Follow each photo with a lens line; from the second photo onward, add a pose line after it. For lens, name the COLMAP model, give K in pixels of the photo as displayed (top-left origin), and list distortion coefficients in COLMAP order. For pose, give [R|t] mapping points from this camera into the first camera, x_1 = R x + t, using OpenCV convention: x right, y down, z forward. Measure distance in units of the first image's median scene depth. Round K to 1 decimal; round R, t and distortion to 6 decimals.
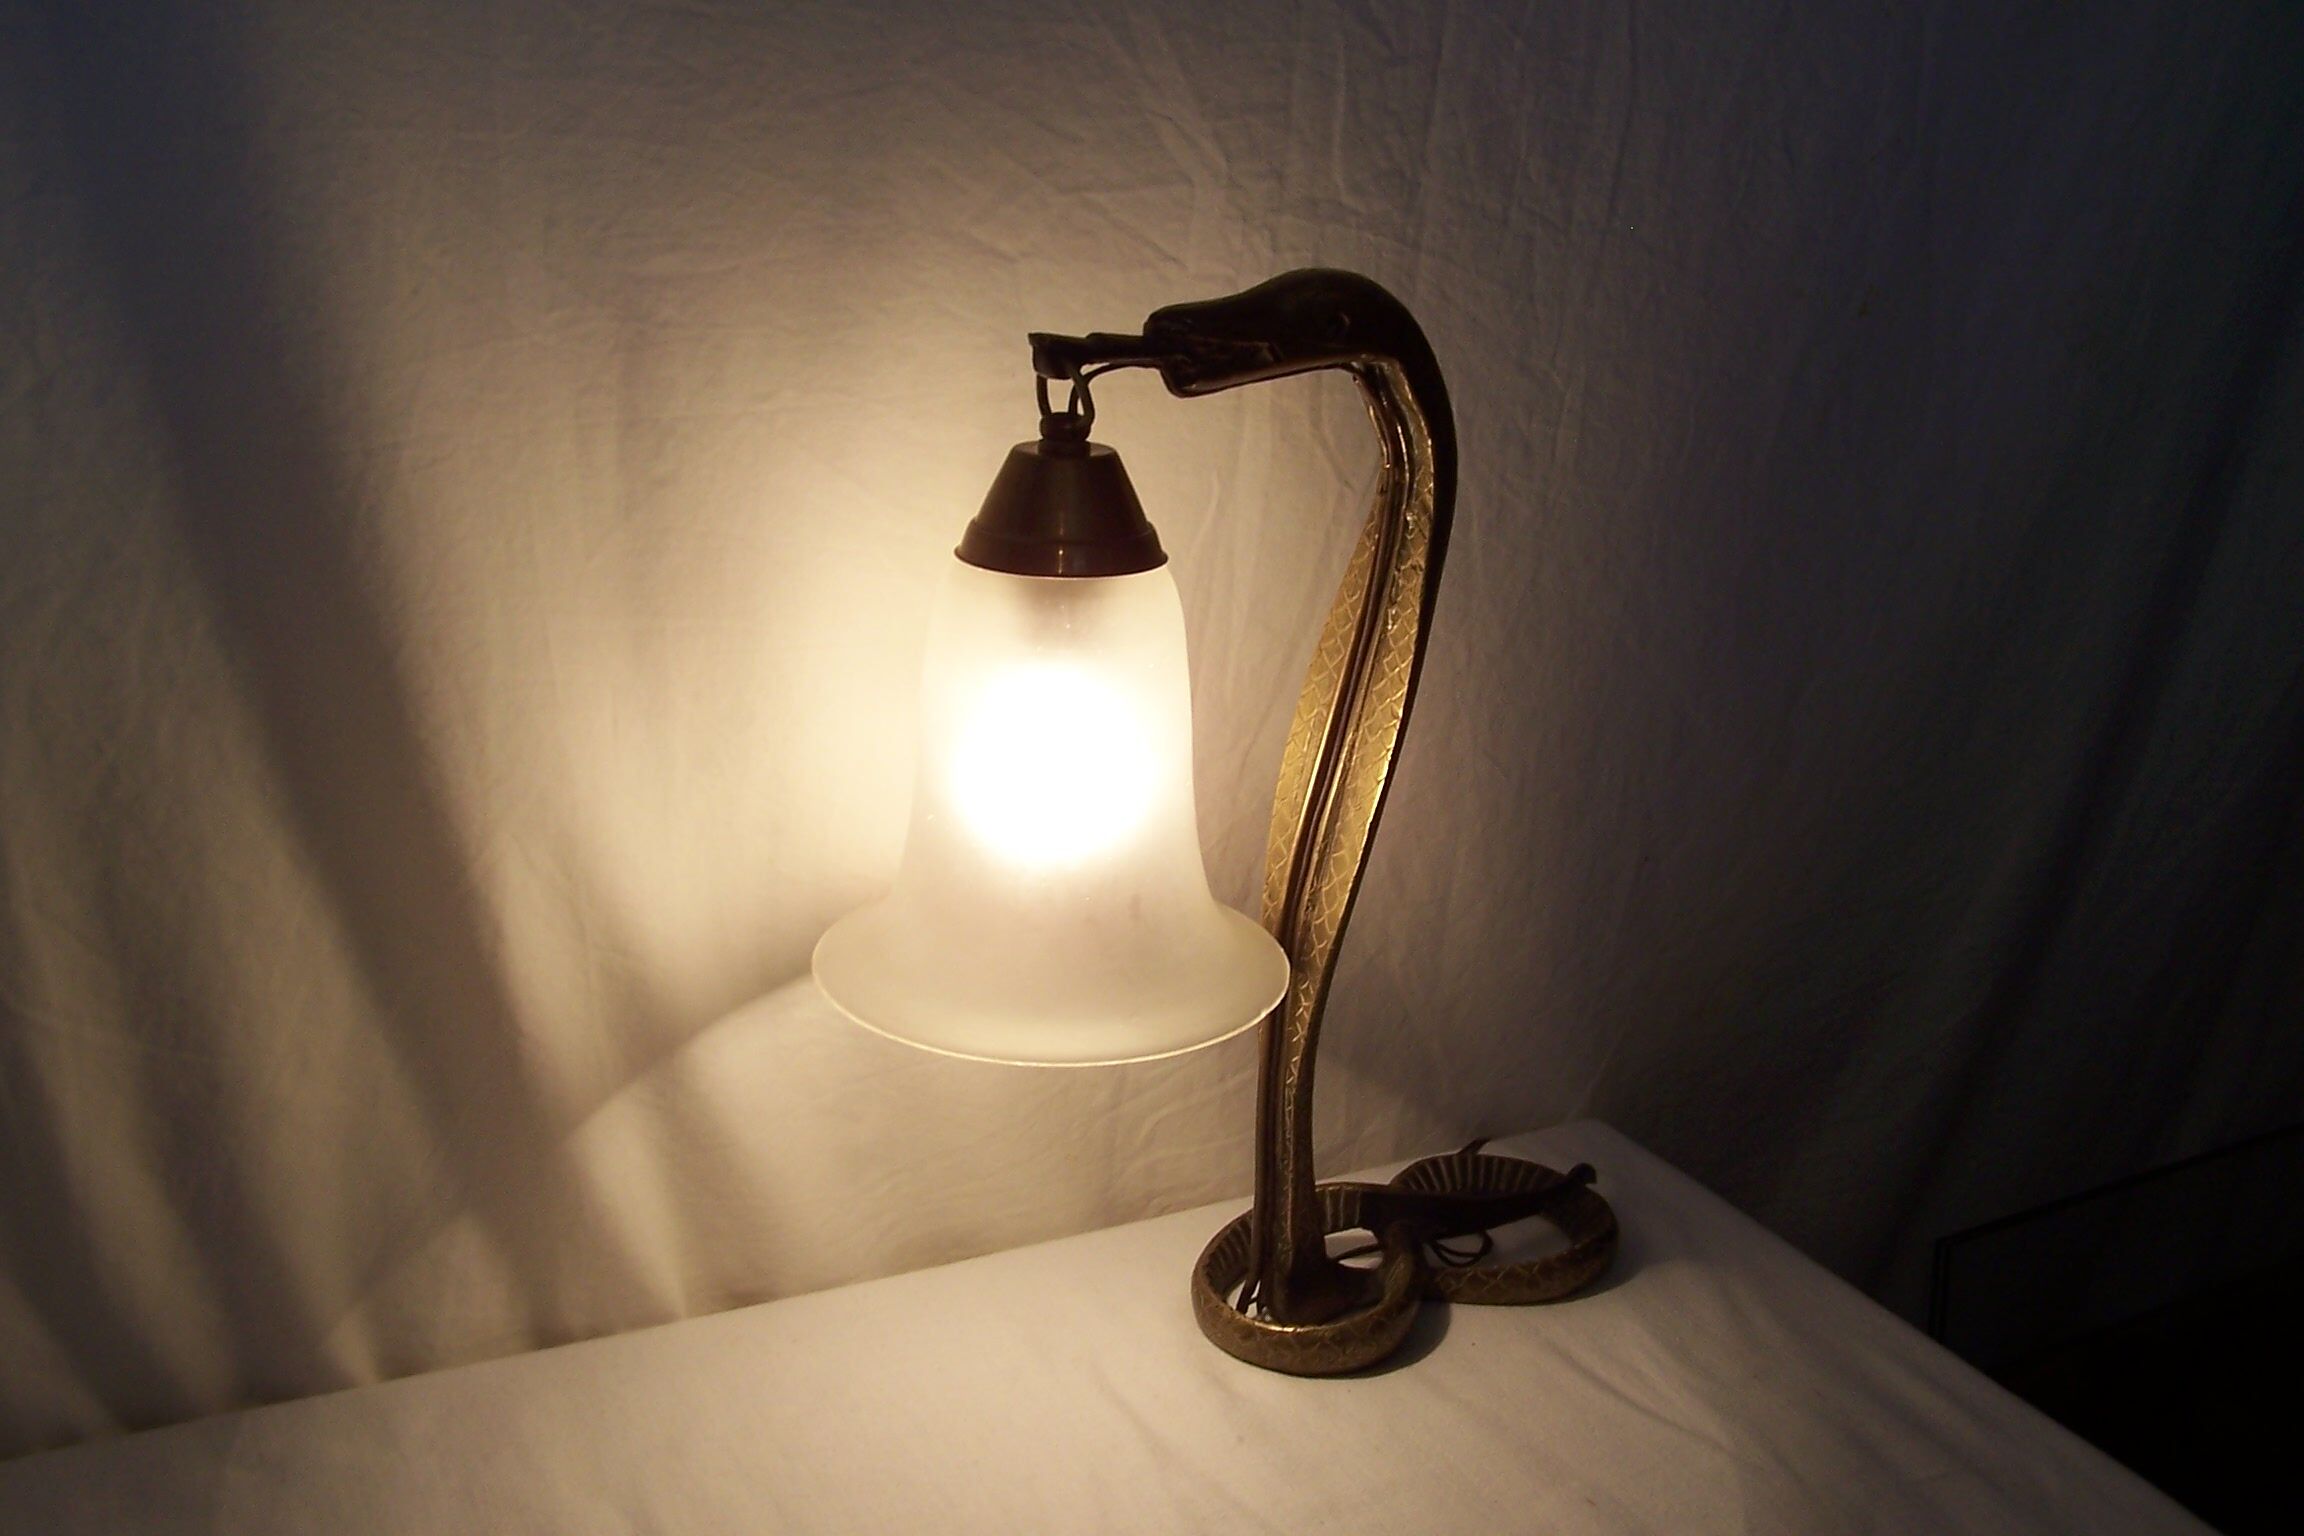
lens RADIAL K [[2605.4, 0, 1152.0], [0, 2605.4, 768.0], [0, 0, 1]] dist [-0.203279, 0.404326]
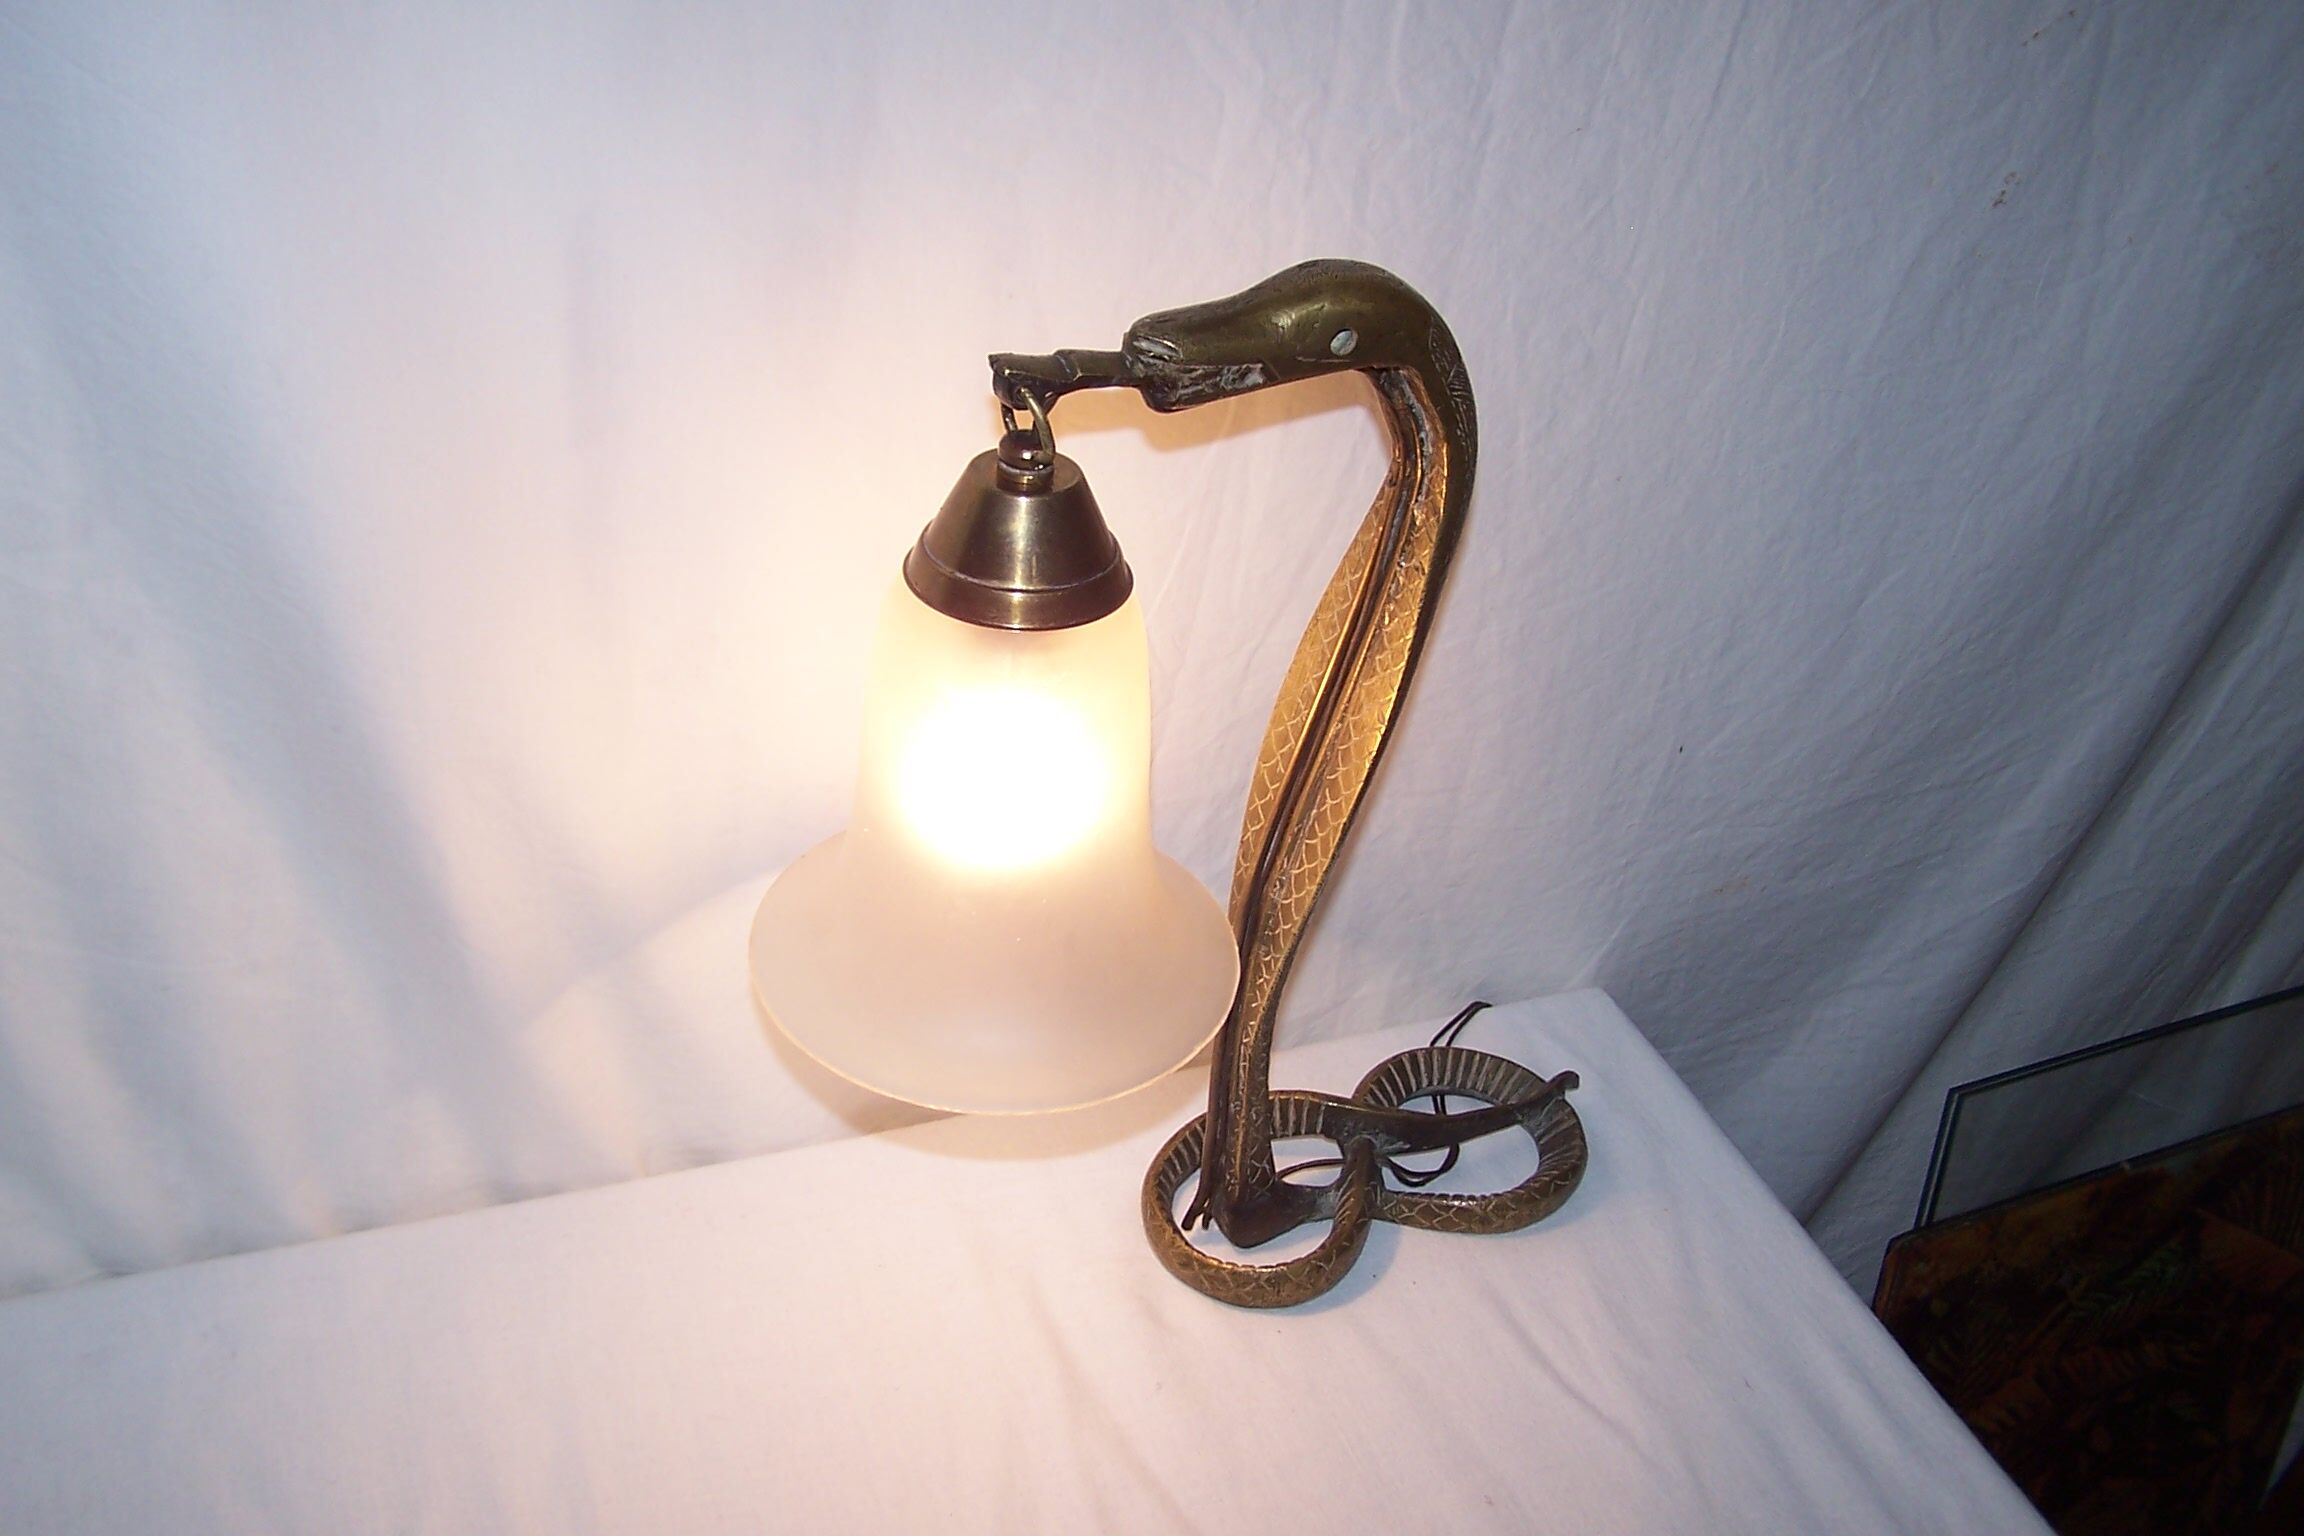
lens RADIAL K [[2605.4, 0, 1152.0], [0, 2605.4, 768.0], [0, 0, 1]] dist [-0.203279, 0.404326]
pose [[0.993623, 0.096650, -0.058064, 0.065393], [-0.077460, 0.959358, 0.271354, -0.243136], [0.081931, -0.265126, 0.960727, 0.085506]]
